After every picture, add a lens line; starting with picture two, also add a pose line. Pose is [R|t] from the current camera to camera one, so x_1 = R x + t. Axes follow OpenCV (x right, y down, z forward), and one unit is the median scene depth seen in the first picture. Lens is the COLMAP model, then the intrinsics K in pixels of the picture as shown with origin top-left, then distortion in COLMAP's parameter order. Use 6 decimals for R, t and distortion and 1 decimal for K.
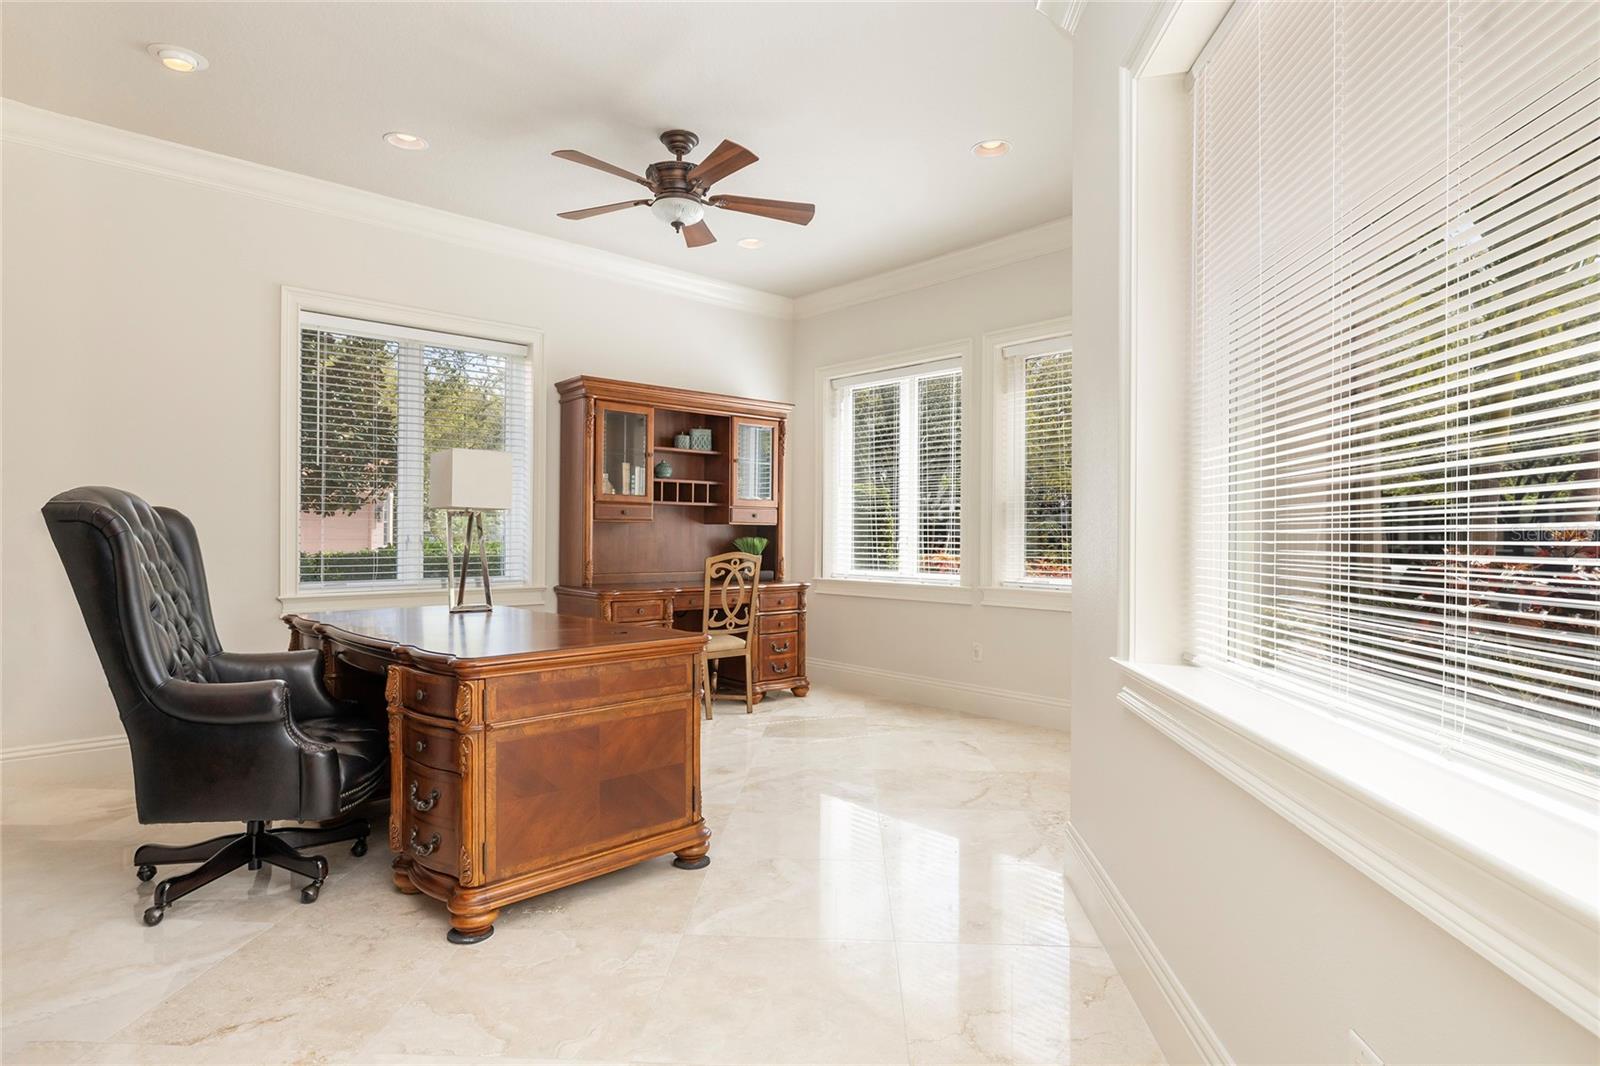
lens RADIAL K [[871.5, 0, 798.7], [0, 871.5, 529.2], [0, 0, 1]] dist [-0.001317, 0.000673]
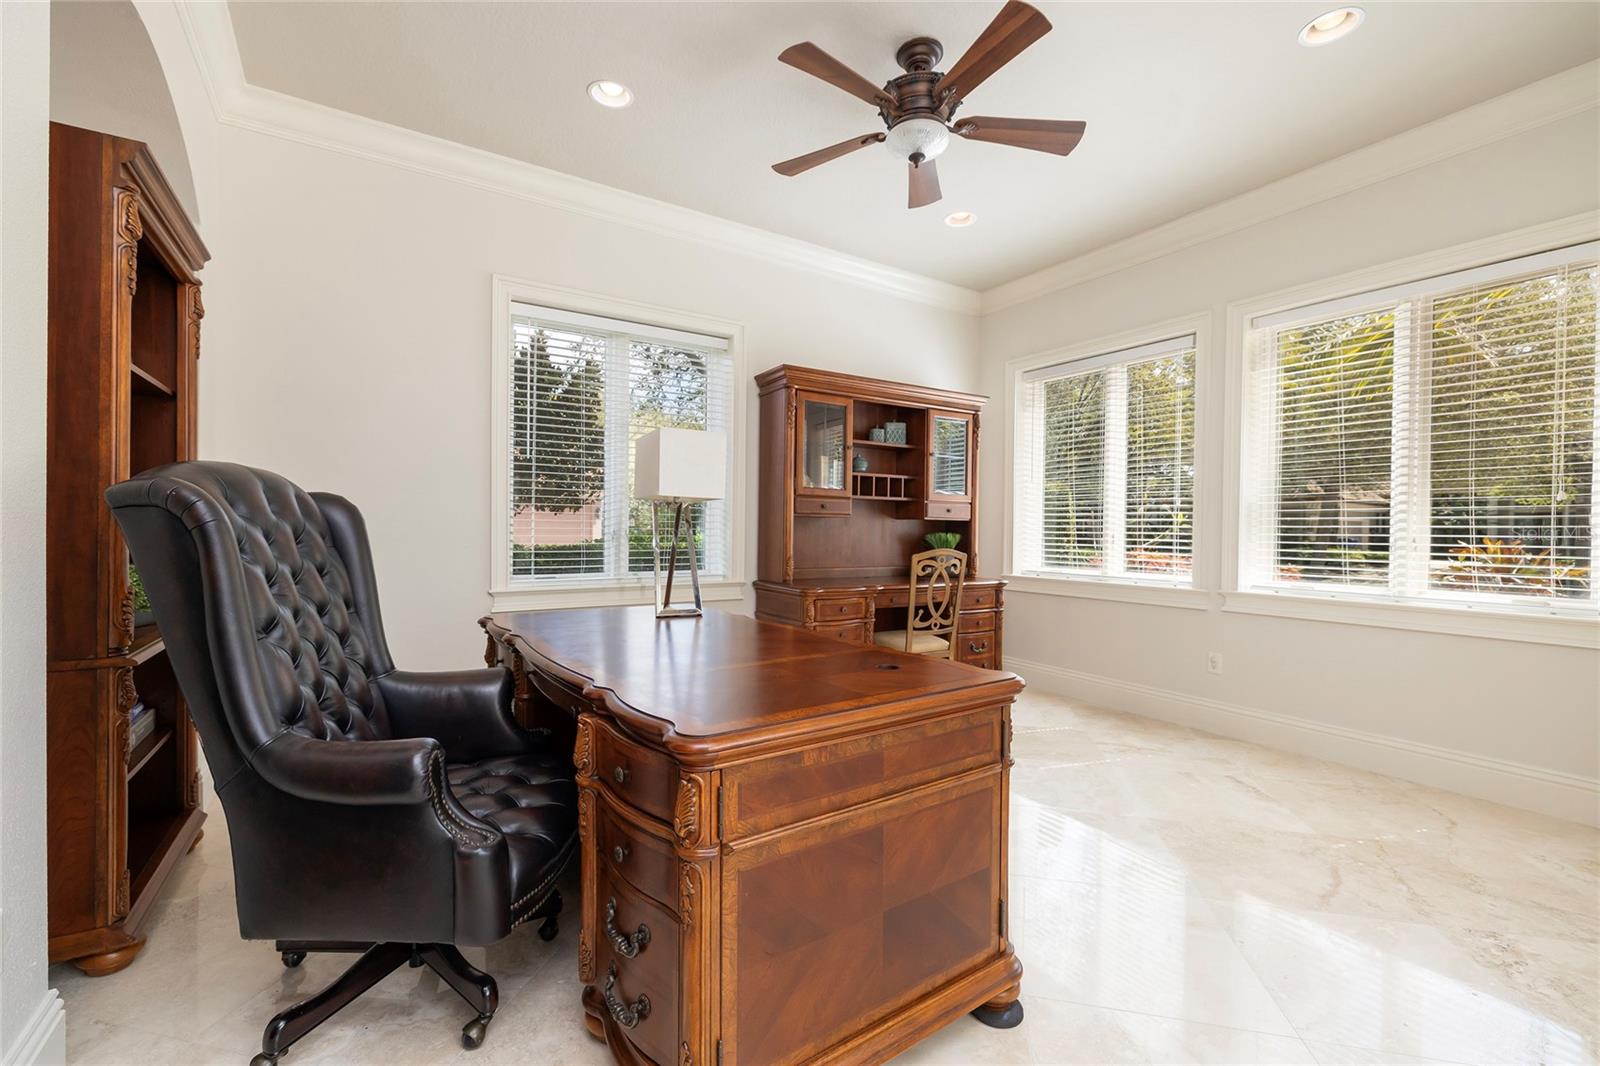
lens RADIAL K [[673.7, 0, 788.1], [0, 673.7, 533.2], [0, 0, 1]] dist [-0.001211, 0.000109]
pose [[0.984392, 0.006120, -0.175884, -0.109663], [-0.004192, 0.999927, 0.011331, 0.002141], [0.175940, -0.010417, 0.984346, 0.259477]]
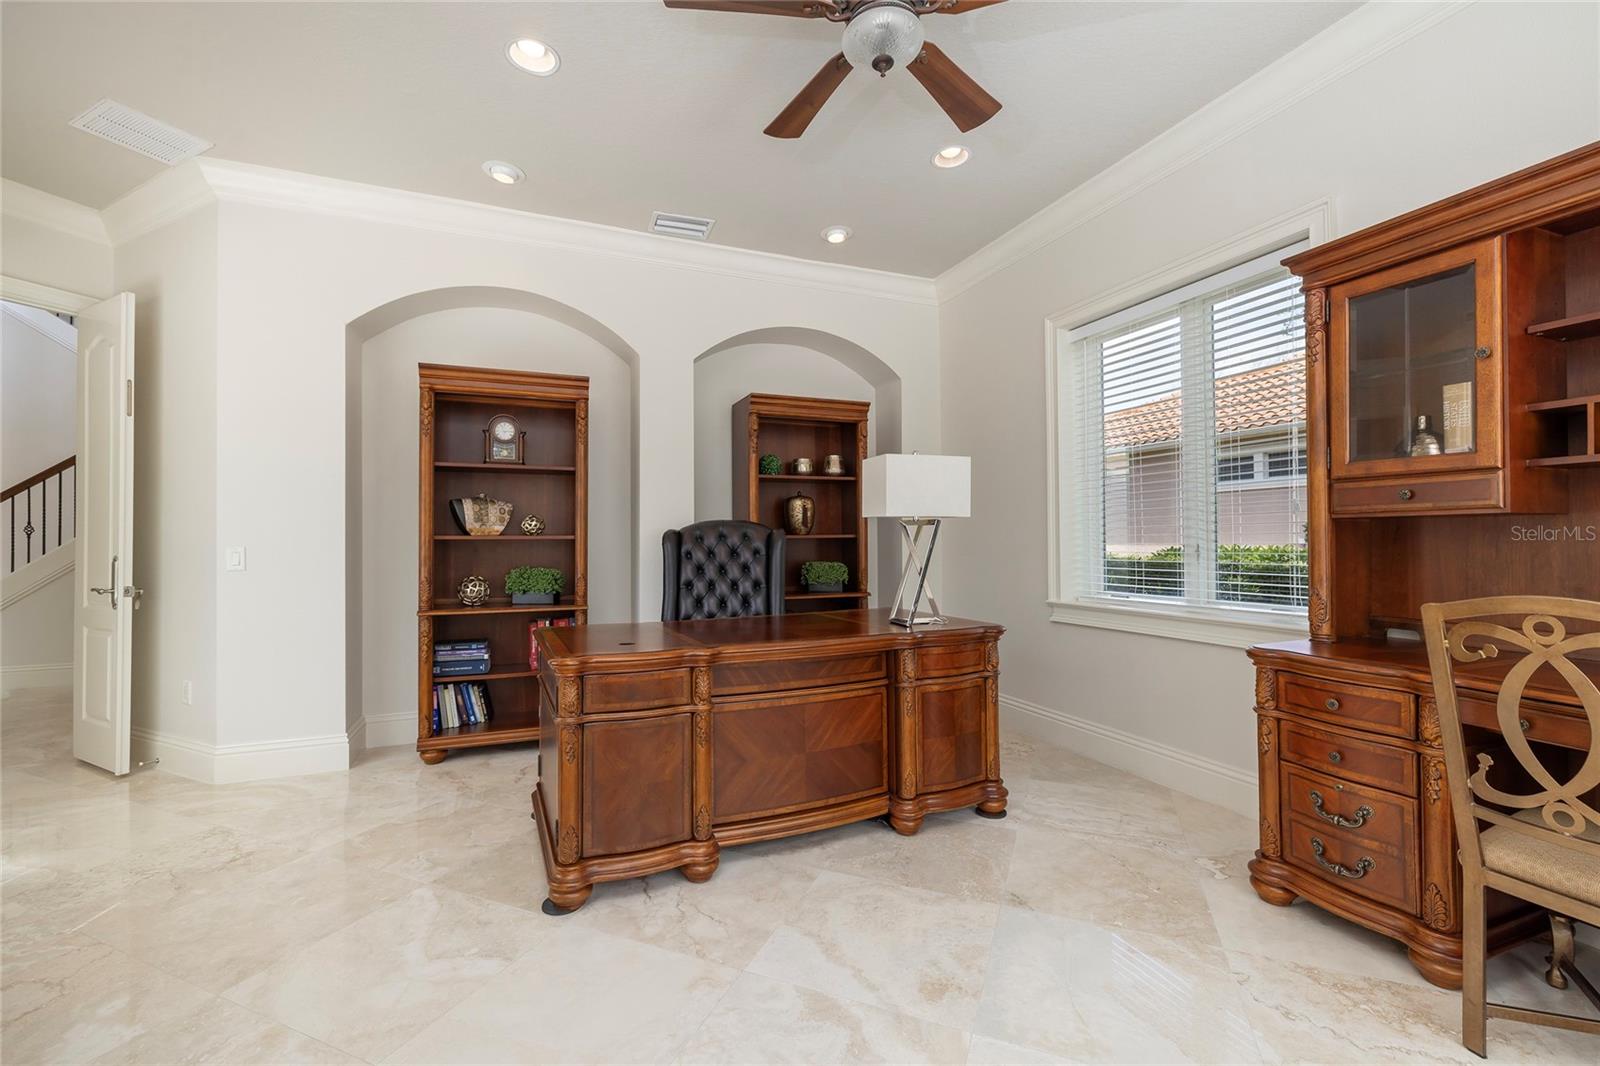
lens RADIAL K [[688.6, 0, 790.9], [0, 688.6, 532.1], [0, 0, 1]] dist [-0.005576, 0.000479]
pose [[-0.350708, -0.015633, -0.936354, 0.267876], [0.009699, 0.999746, -0.020325, 0.005049], [0.936434, -0.016210, -0.350468, 0.837698]]
